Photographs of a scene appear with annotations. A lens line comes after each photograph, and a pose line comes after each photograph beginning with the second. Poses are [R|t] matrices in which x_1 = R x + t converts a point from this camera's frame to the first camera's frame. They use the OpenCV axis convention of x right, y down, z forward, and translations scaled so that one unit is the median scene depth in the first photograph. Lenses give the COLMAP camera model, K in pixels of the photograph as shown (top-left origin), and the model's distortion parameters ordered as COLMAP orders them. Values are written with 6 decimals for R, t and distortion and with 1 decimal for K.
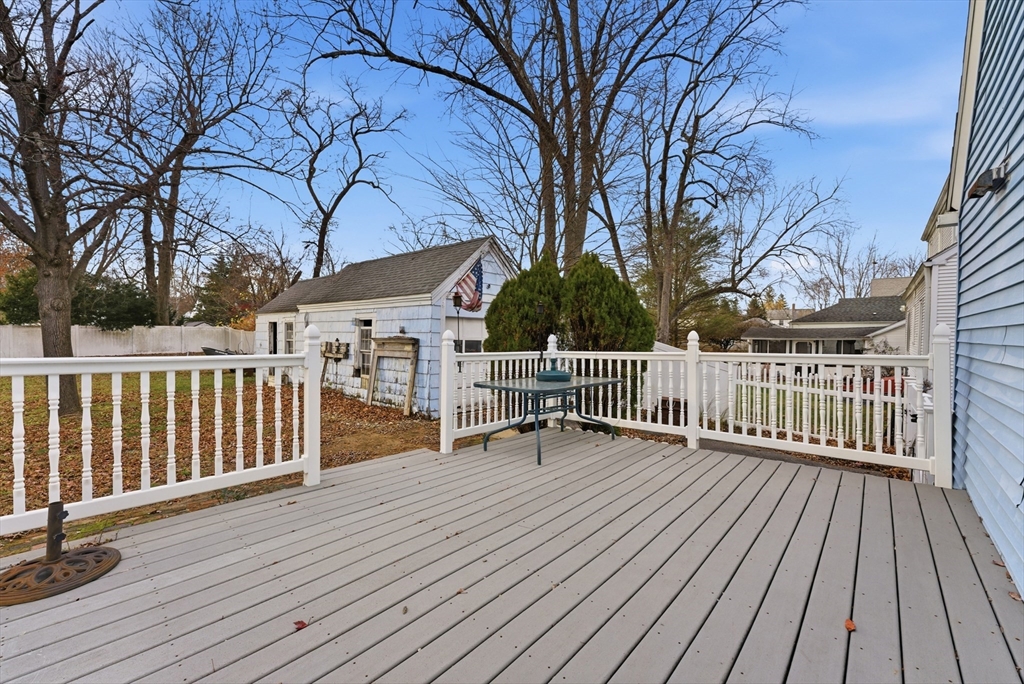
lens RADIAL K [[419.9, 0, 510.6], [0, 419.9, 336.9], [0, 0, 1]] dist [-0.001950, 0.000169]
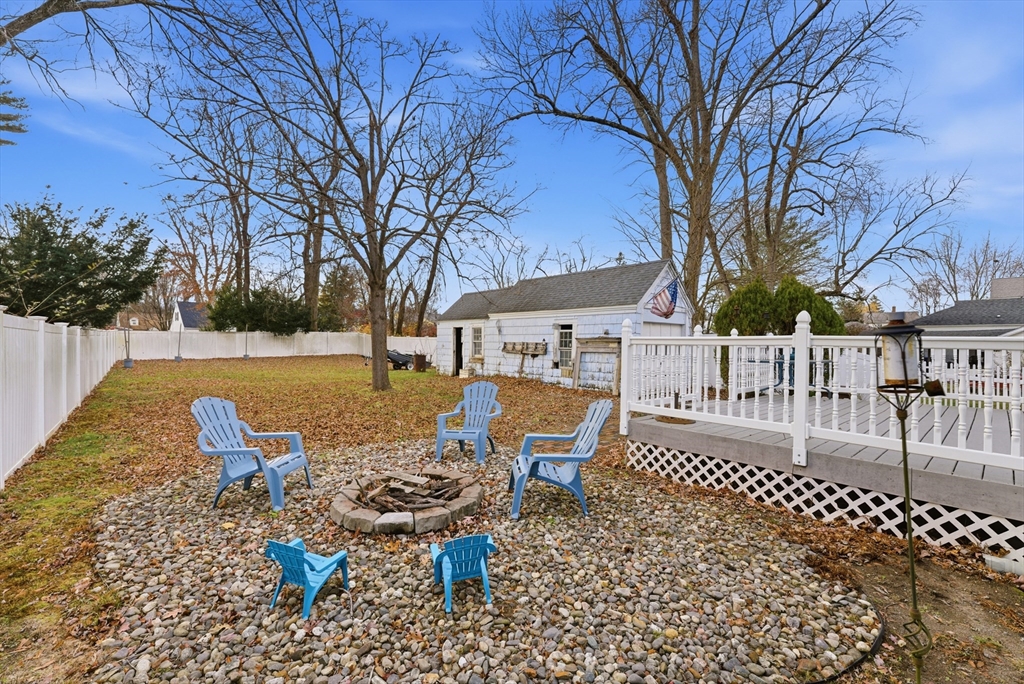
lens RADIAL K [[428.0, 0, 510.4], [0, 428.0, 335.7], [0, 0, 1]] dist [-0.001455, 0.000036]
pose [[0.991316, -0.001996, -0.131487, -0.233870], [-0.000359, 0.999840, -0.017888, 0.012507], [0.131501, 0.017780, 0.991157, -0.236537]]
